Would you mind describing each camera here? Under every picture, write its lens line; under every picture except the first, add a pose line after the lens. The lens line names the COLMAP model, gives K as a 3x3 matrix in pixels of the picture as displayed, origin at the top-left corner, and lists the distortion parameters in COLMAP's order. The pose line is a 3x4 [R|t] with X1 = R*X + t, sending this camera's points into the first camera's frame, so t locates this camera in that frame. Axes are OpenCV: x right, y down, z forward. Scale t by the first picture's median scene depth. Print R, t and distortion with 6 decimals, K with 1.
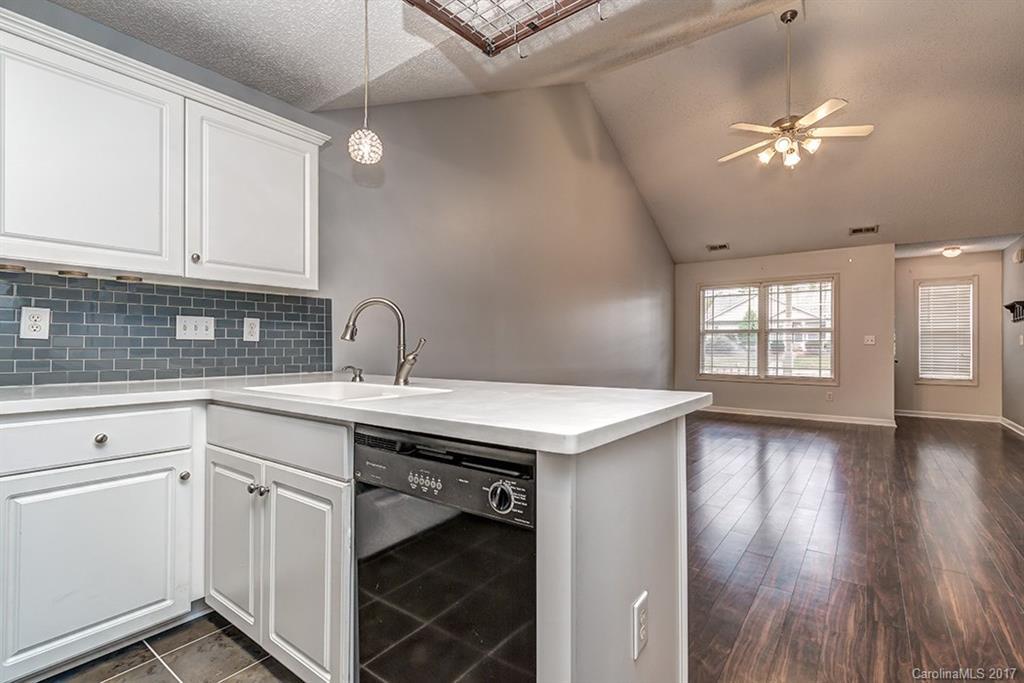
lens RADIAL K [[471.1, 0, 521.4], [0, 471.1, 340.4], [0, 0, 1]] dist [0.004280, -0.000996]
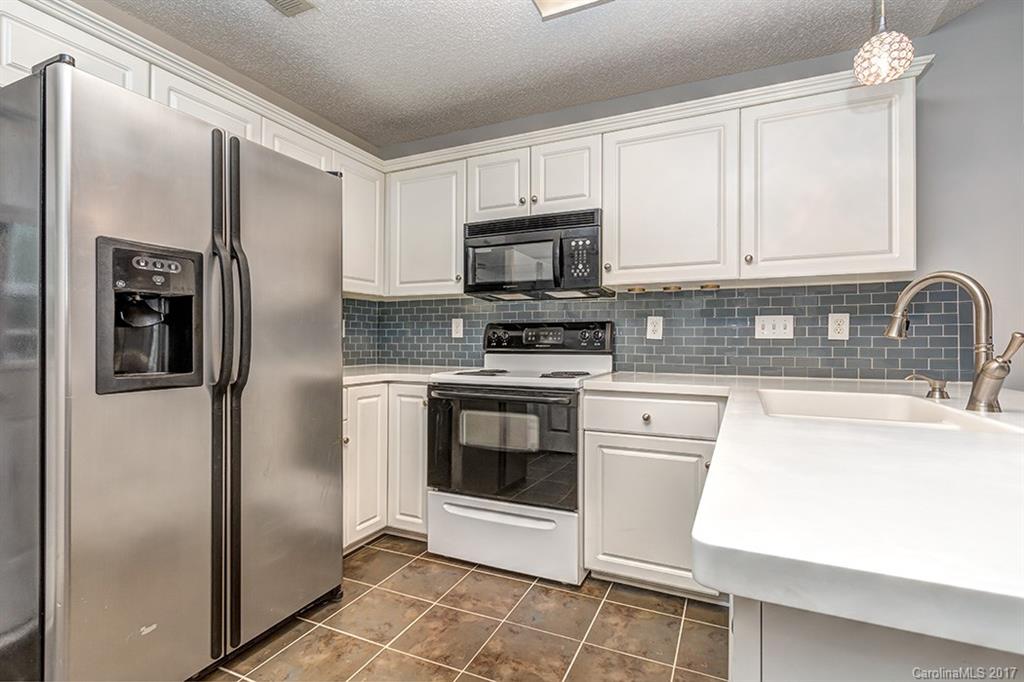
lens RADIAL K [[471.1, 0, 518.7], [0, 471.1, 338.7], [0, 0, 1]] dist [0.004280, -0.000996]
pose [[0.208849, -0.009462, -0.977902, 0.198148], [0.005925, 0.999947, -0.008410, 0.003929], [0.977930, -0.004038, 0.208894, 0.282565]]
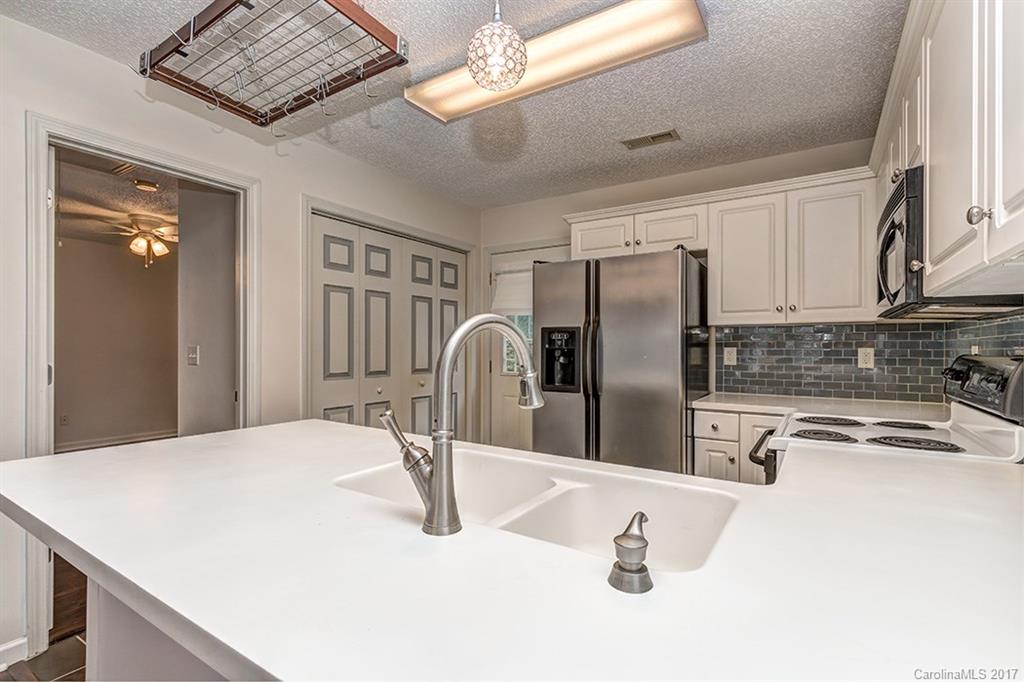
lens RADIAL K [[471.1, 0, 496.3], [0, 471.1, 346.1], [0, 0, 1]] dist [0.004280, -0.000996]
pose [[-0.998634, -0.005258, -0.051986, -0.257961], [-0.004659, 0.999921, -0.011654, -0.054998], [0.052043, -0.011396, -0.998580, 1.341313]]
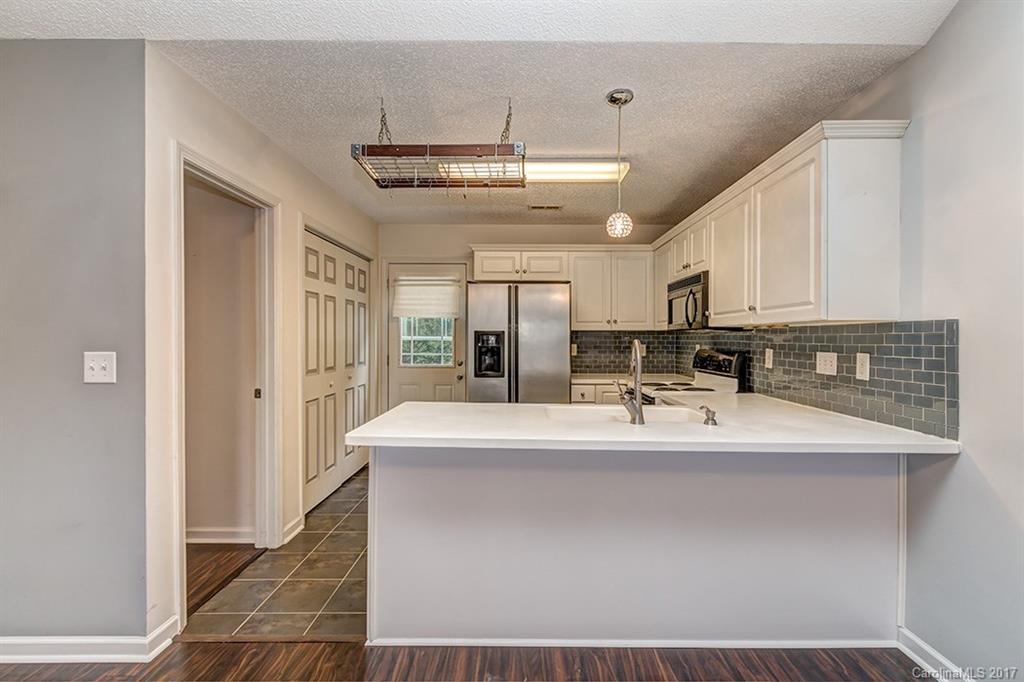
lens RADIAL K [[471.1, 0, 520.2], [0, 471.1, 338.6], [0, 0, 1]] dist [0.004280, -0.000996]
pose [[-0.807024, -0.005934, -0.590489, 0.536629], [-0.001016, 0.999962, -0.008660, -0.080023], [0.590518, -0.006389, -0.806999, 1.607570]]
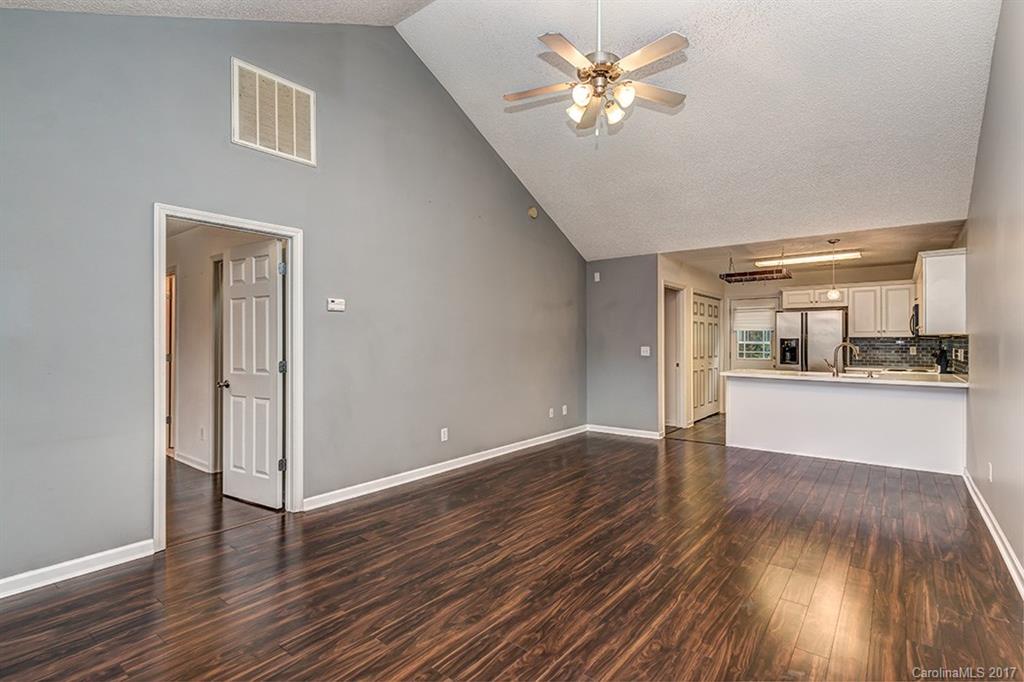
lens RADIAL K [[471.1, 0, 556.7], [0, 471.1, 340.2], [0, 0, 1]] dist [0.004280, -0.000996]
pose [[-0.999838, -0.004636, -0.017385, 1.283858], [-0.004398, 0.999896, -0.013724, -0.059652], [0.017447, -0.013646, -0.999755, 3.451787]]
